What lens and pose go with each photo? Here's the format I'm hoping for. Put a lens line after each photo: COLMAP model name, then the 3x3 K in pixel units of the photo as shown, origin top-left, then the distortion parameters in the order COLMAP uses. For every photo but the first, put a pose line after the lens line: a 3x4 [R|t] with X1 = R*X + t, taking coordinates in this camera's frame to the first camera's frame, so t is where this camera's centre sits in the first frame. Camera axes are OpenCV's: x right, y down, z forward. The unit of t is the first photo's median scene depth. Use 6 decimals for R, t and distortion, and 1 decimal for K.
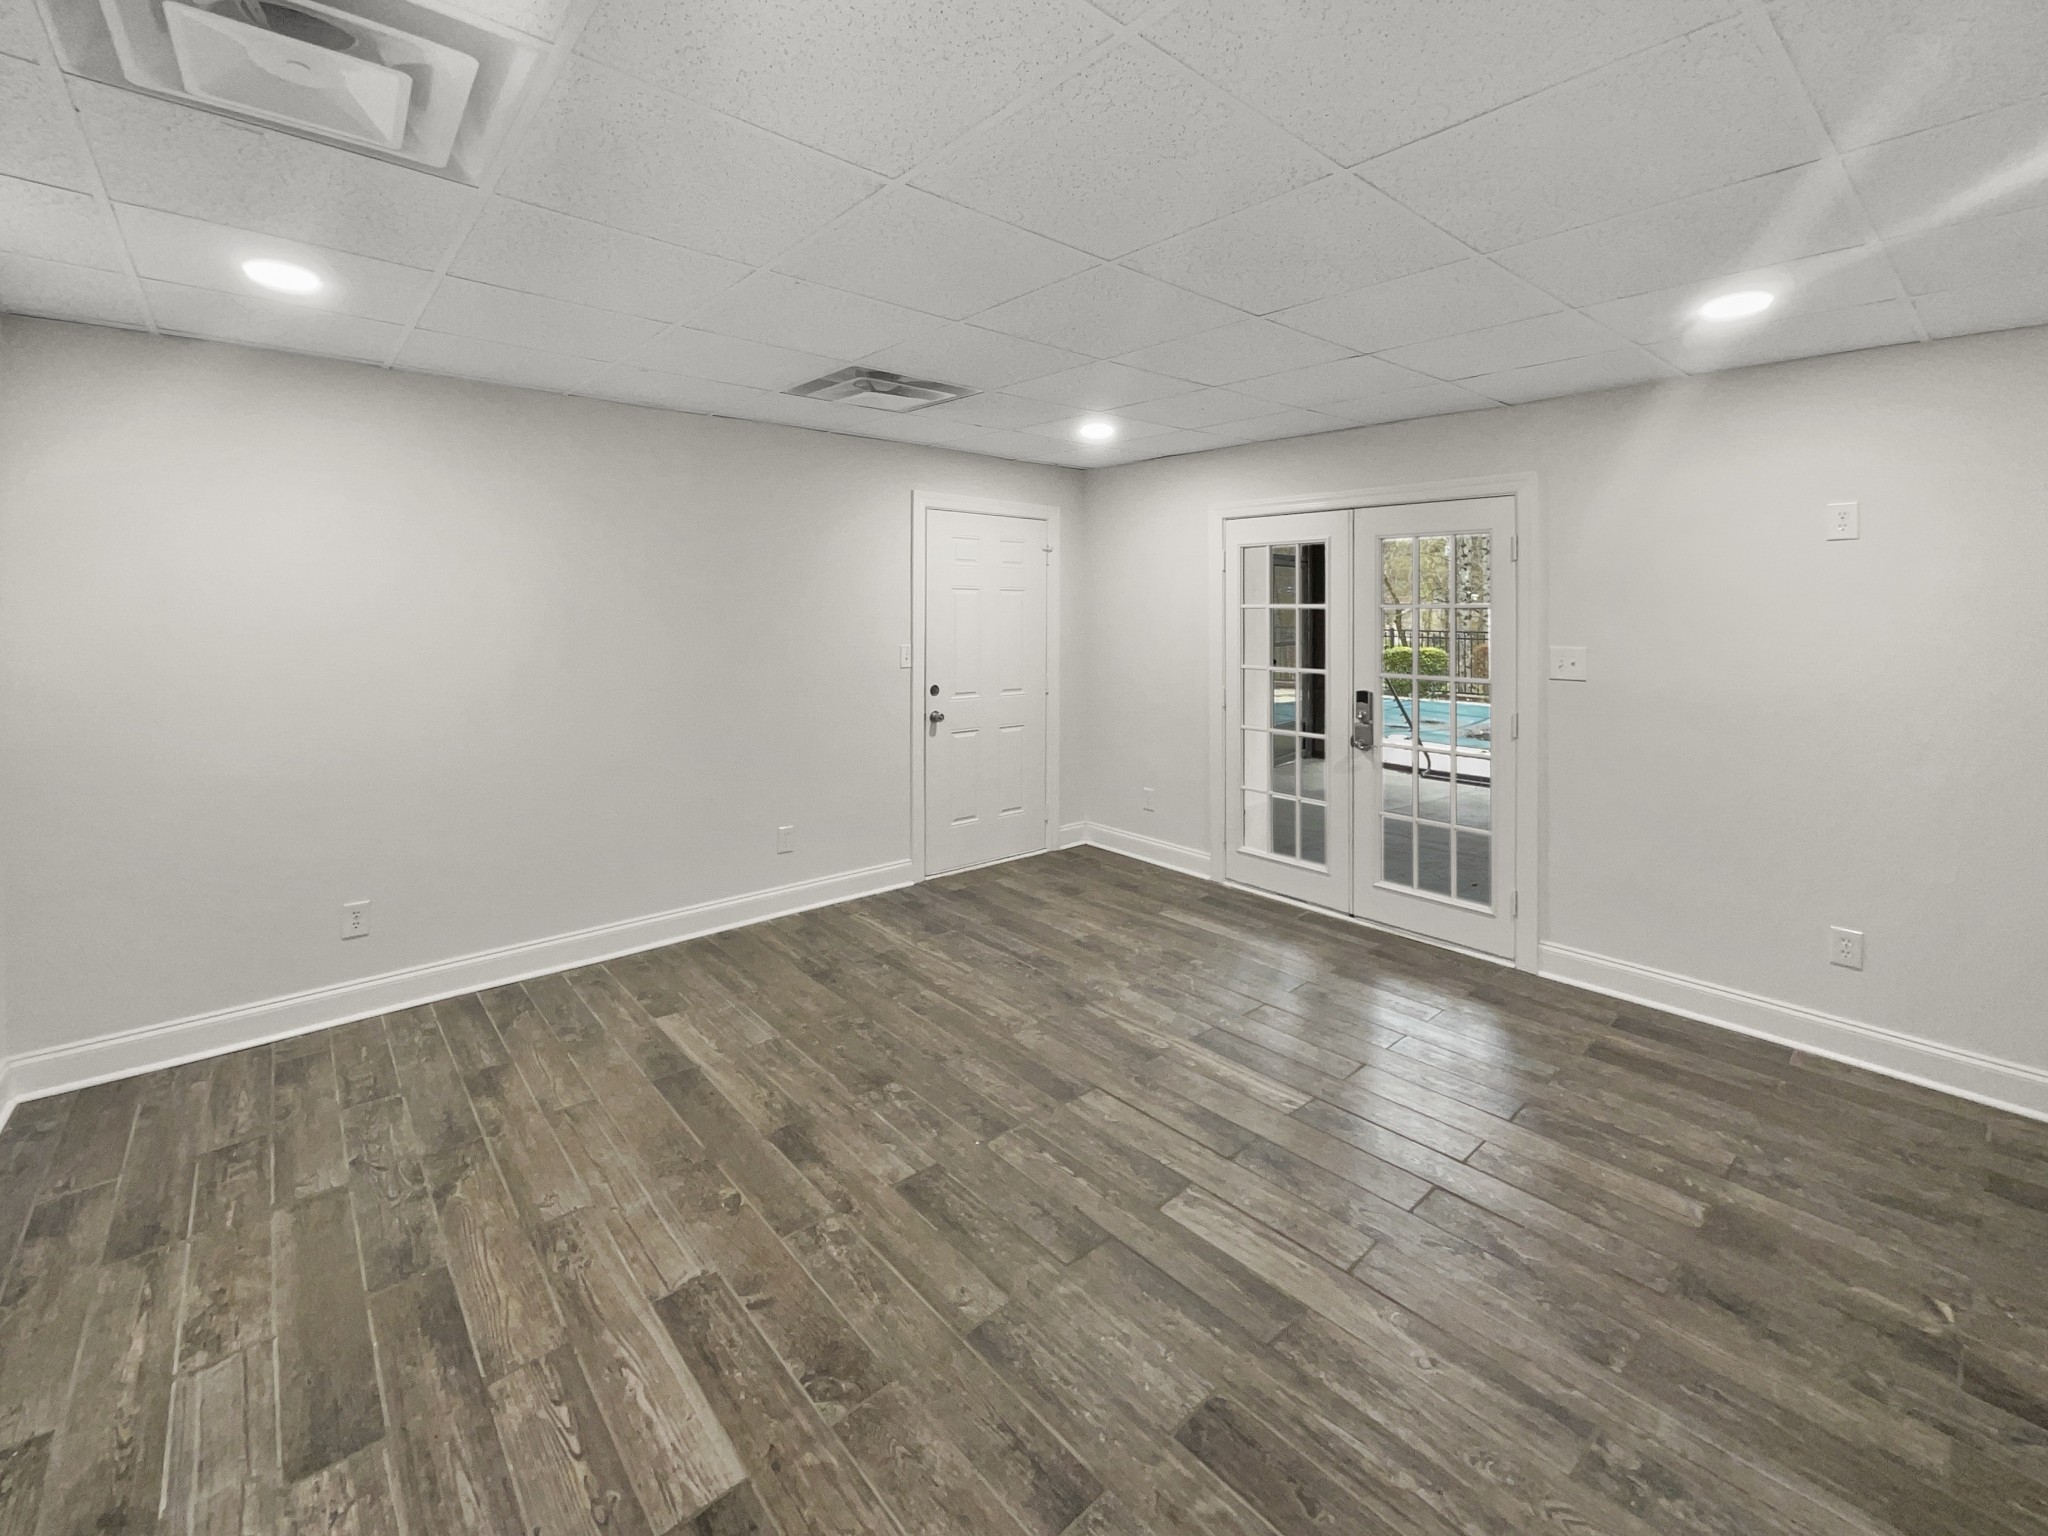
lens RADIAL K [[882.2, 0, 1026.1], [0, 882.2, 735.4], [0, 0, 1]] dist [0.000041, 0.000488]
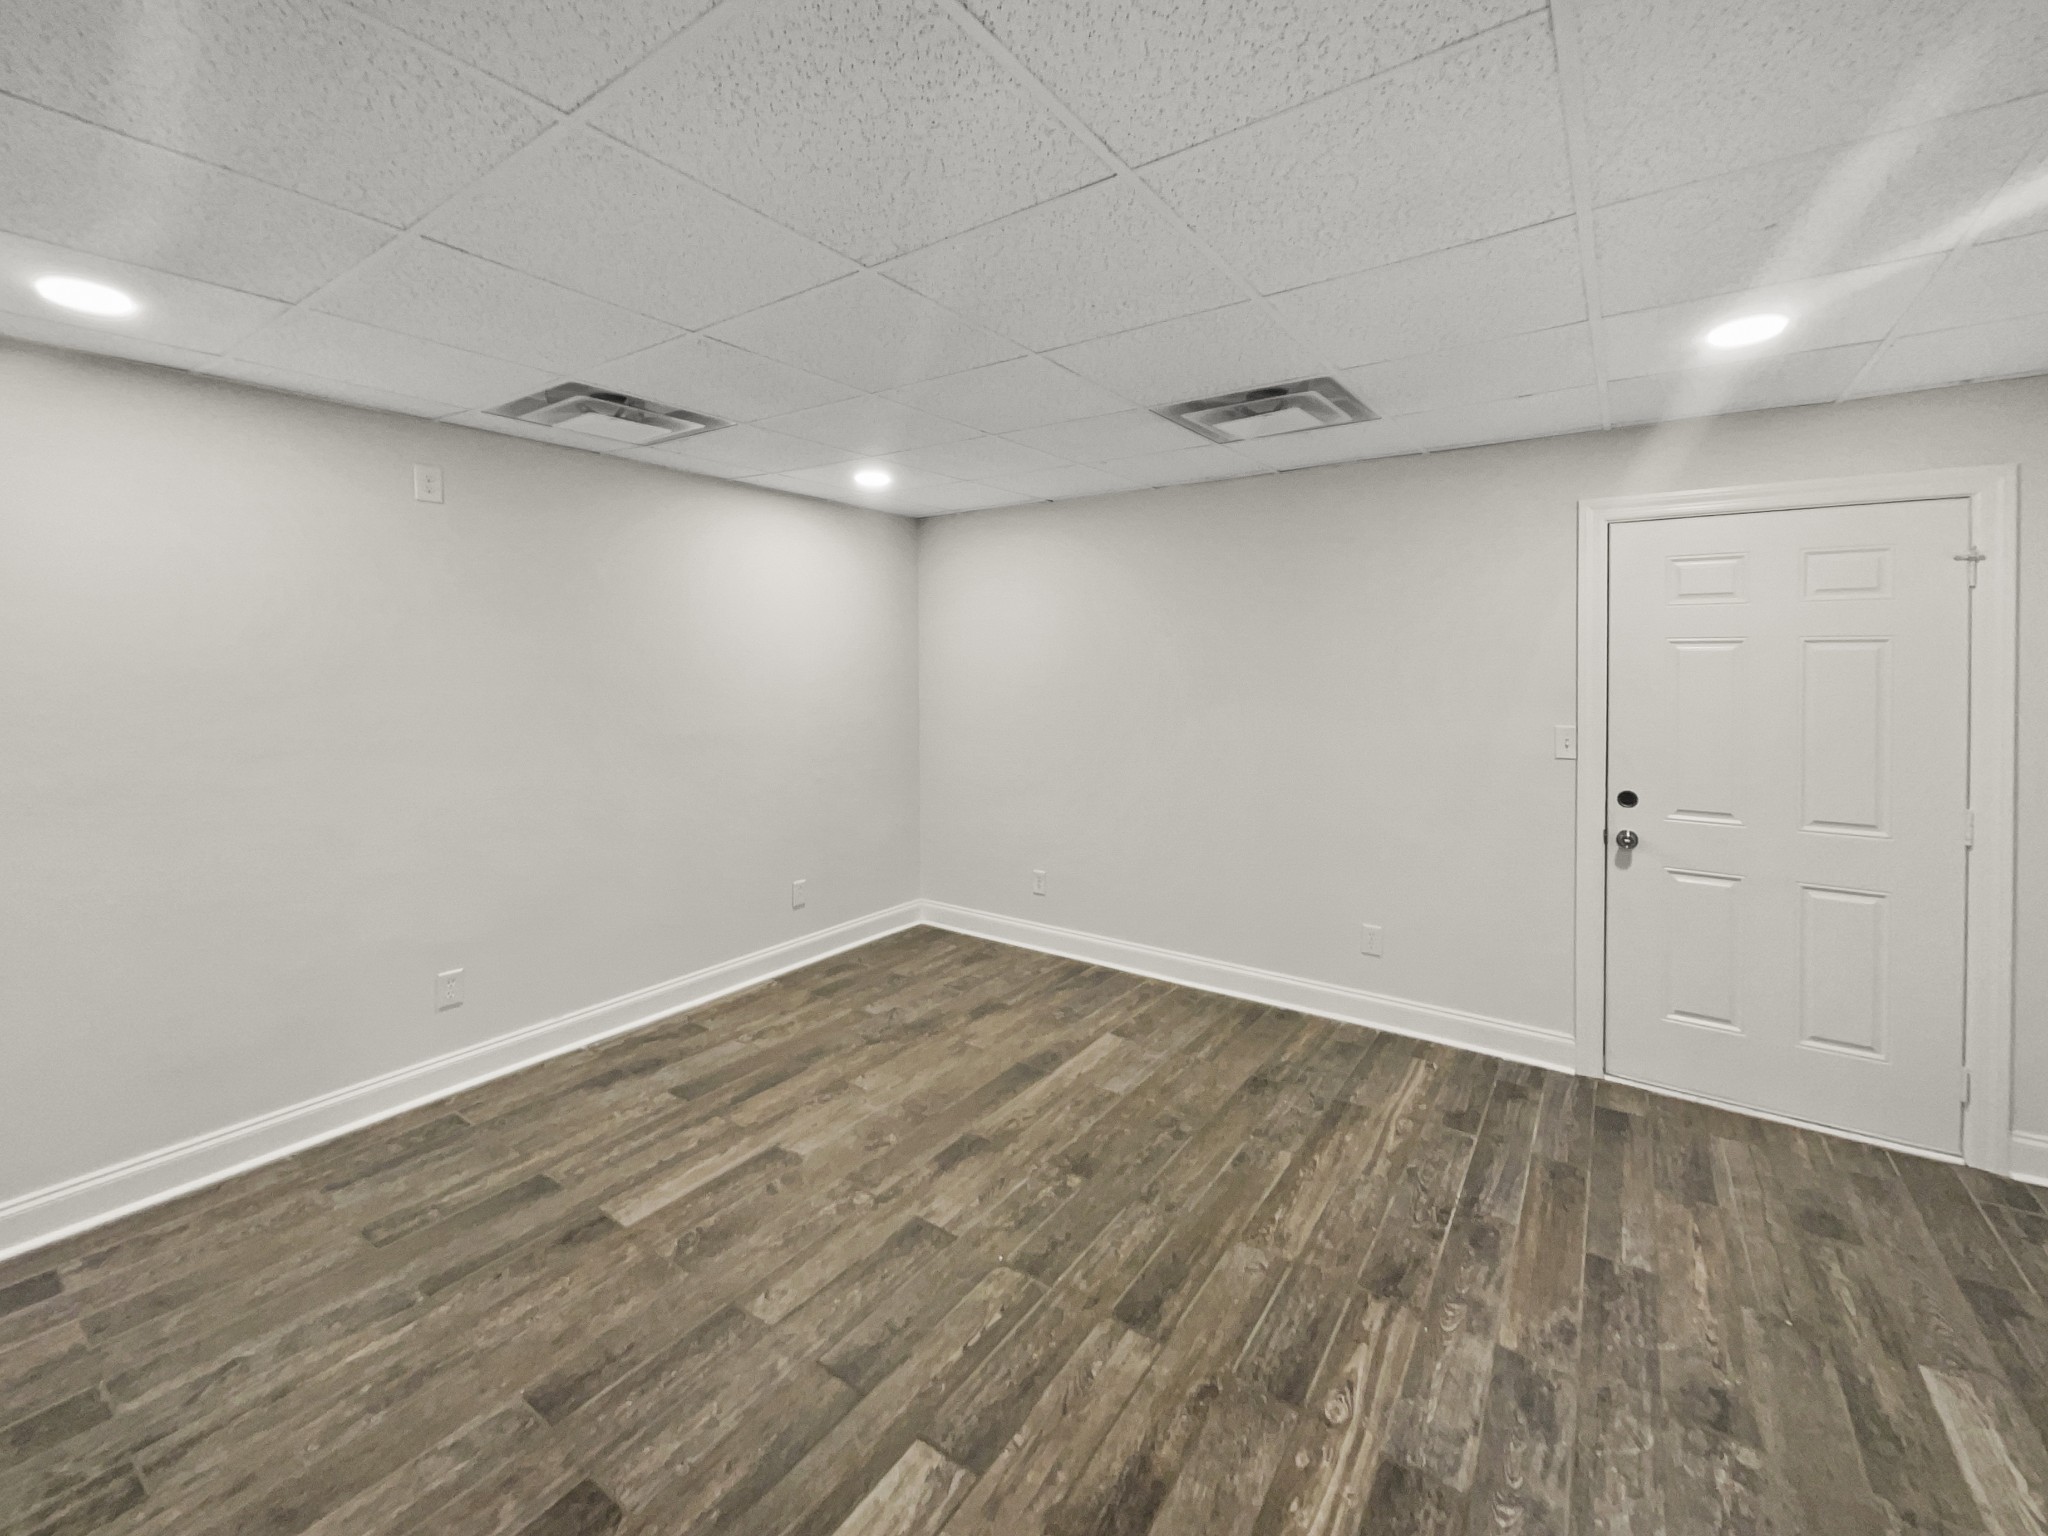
lens RADIAL K [[851.6, 0, 1024.0], [0, 851.6, 768.0], [0, 0, 1]] dist [-0.038622, 0.033075]
pose [[0.246433, 0.120173, -0.961680, 0.814478], [-0.144225, 0.985781, 0.086227, -0.142418], [0.958368, 0.117450, 0.260261, 0.795437]]
